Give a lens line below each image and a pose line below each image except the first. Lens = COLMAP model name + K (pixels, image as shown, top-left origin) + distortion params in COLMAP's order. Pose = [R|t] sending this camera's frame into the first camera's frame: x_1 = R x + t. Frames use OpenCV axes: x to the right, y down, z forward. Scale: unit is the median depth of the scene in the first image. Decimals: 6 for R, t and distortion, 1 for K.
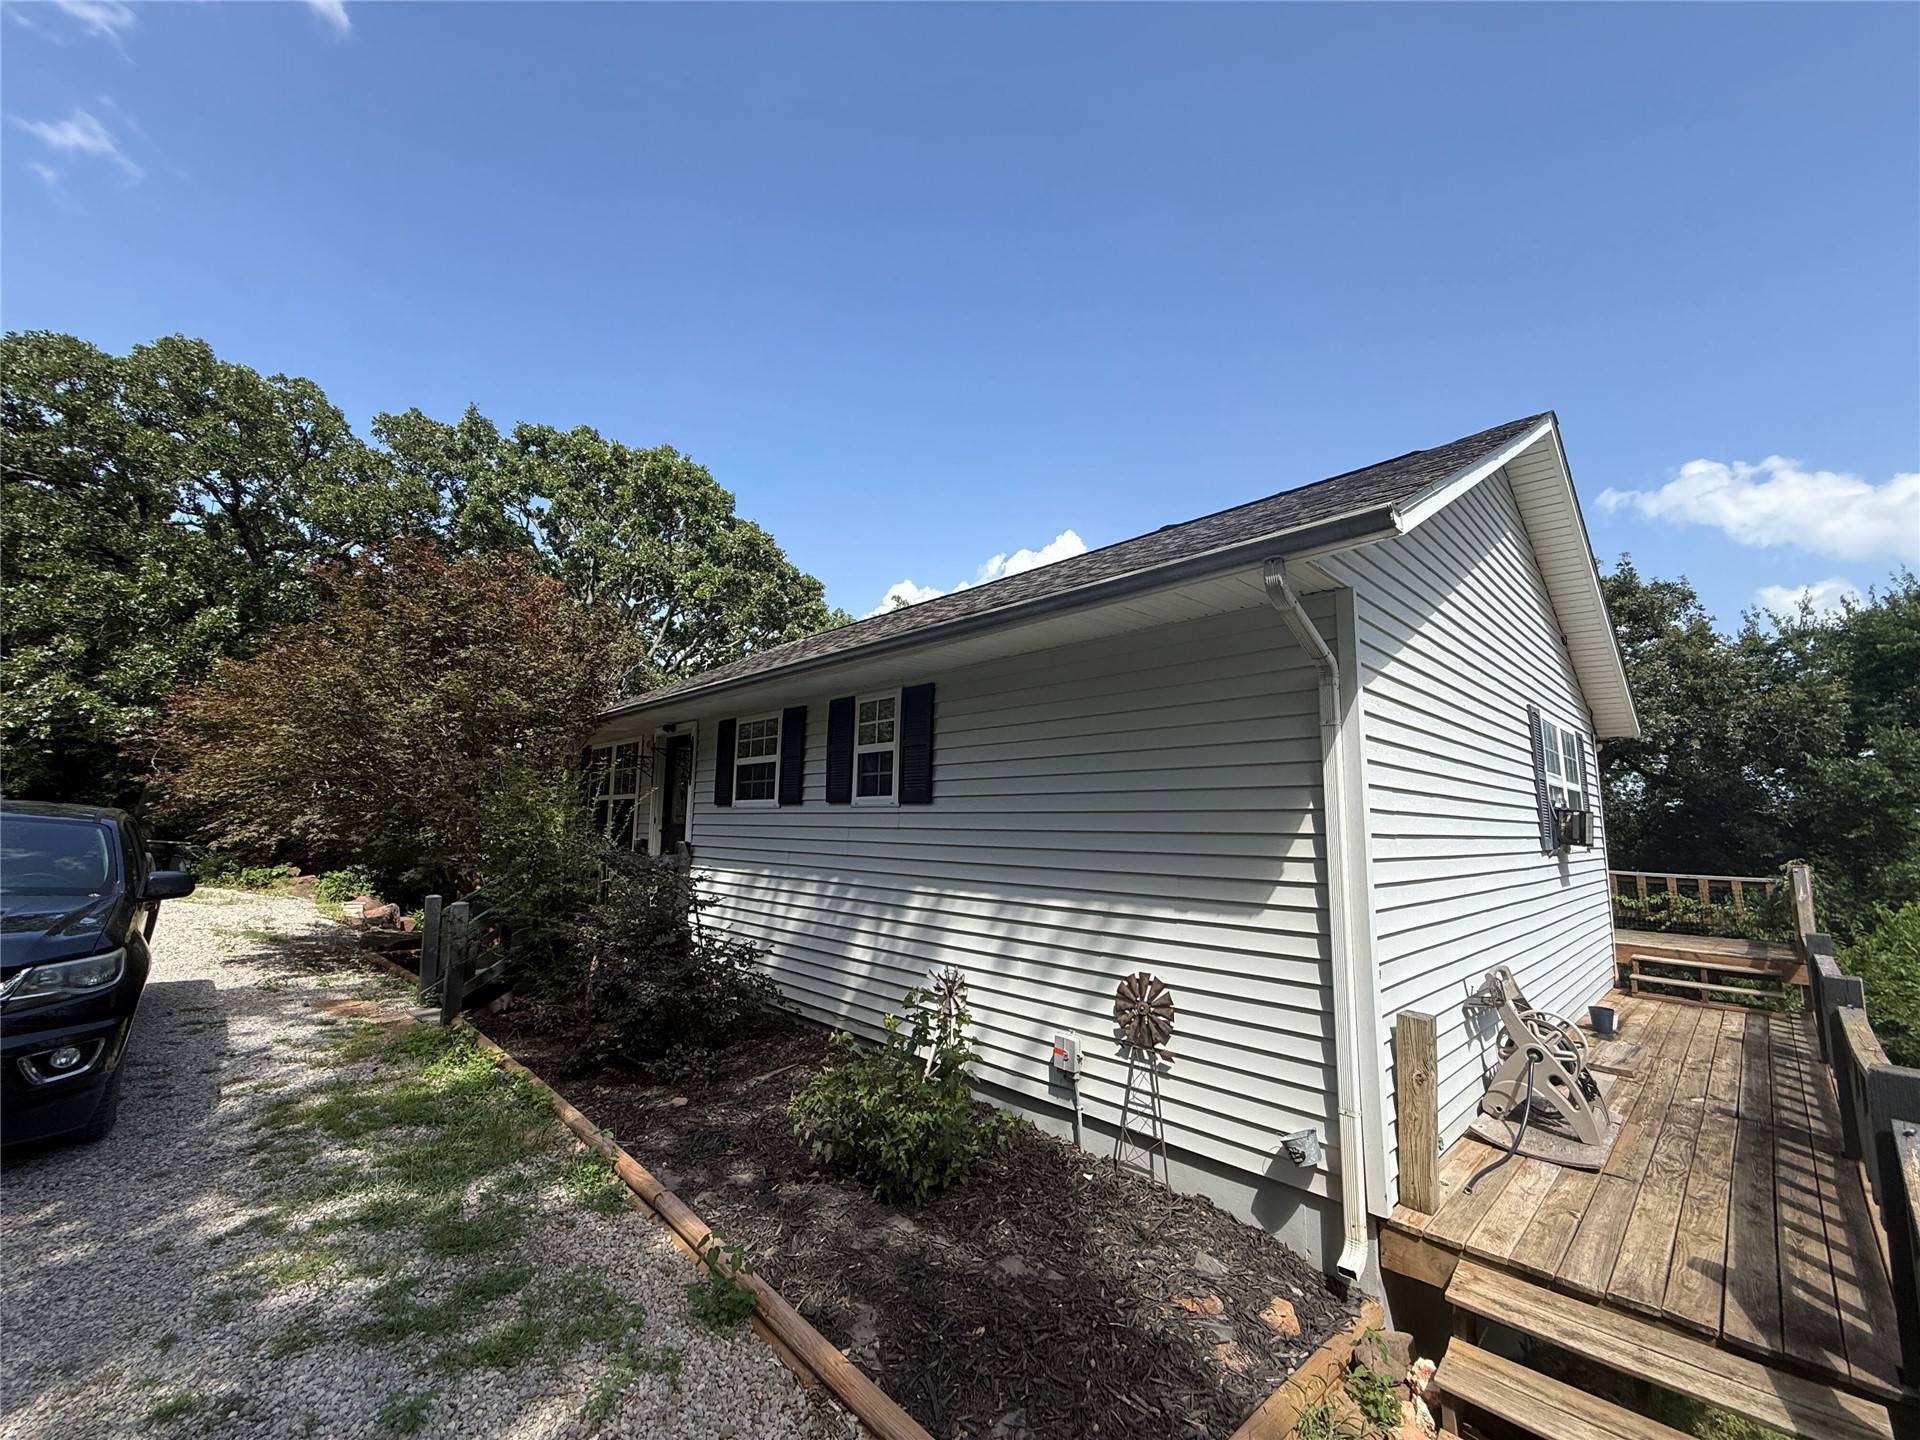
lens RADIAL K [[767.5, 0, 961.2], [0, 767.5, 722.9], [0, 0, 1]] dist [0.001049, 0.000110]
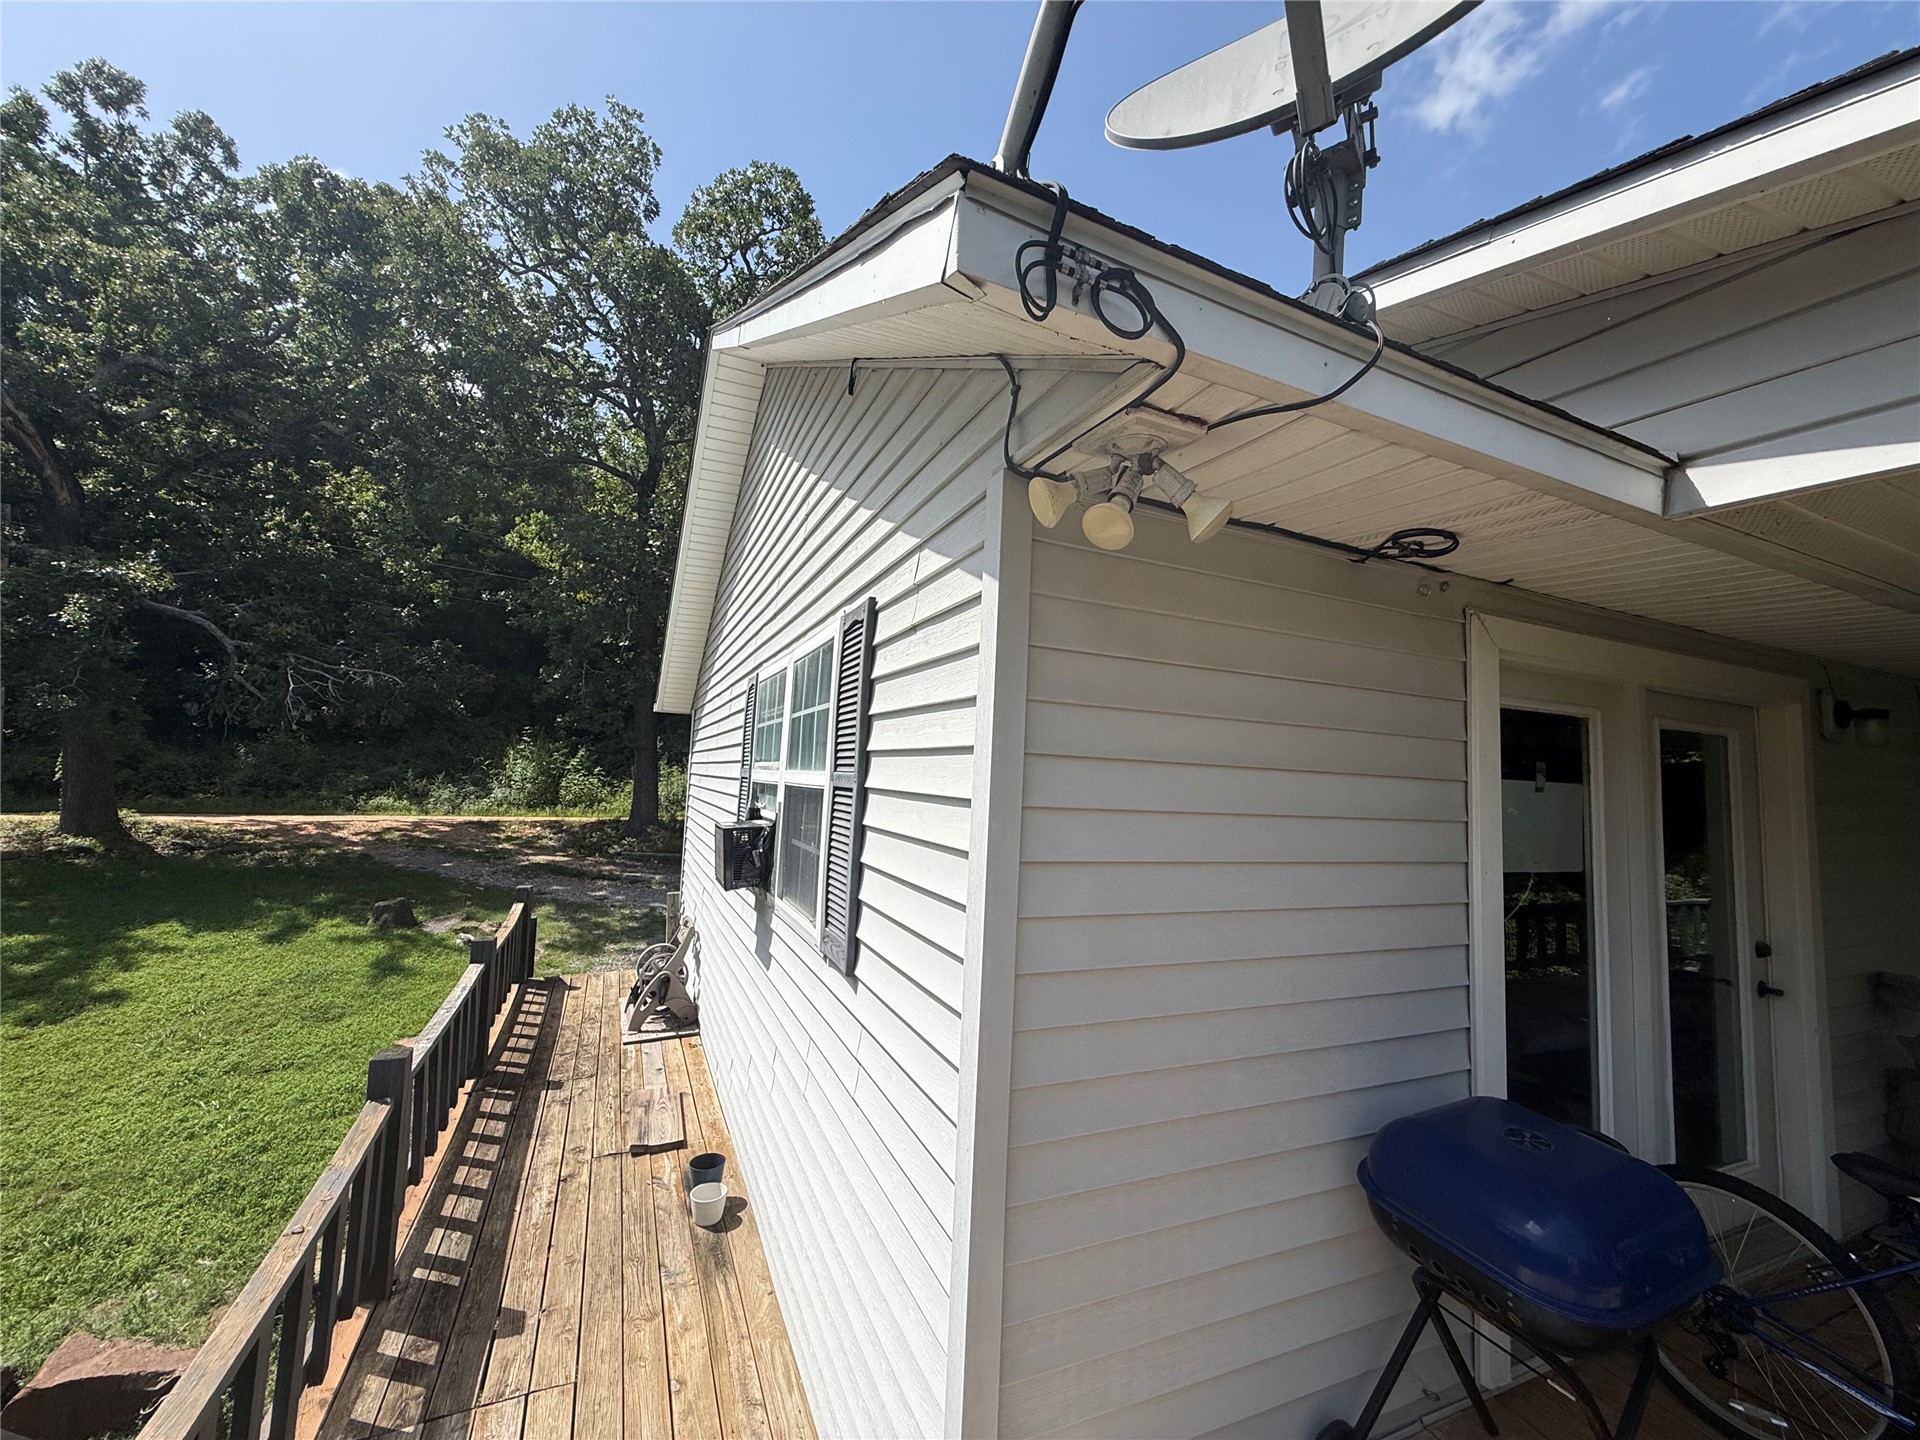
lens RADIAL K [[767.5, 0, 963.3], [0, 767.5, 719.9], [0, 0, 1]] dist [0.001049, 0.000110]
pose [[-0.338739, -0.107106, -0.934764, 2.182185], [0.079937, 0.986631, -0.142017, 0.221844], [0.937479, -0.122829, -0.325648, 2.282031]]
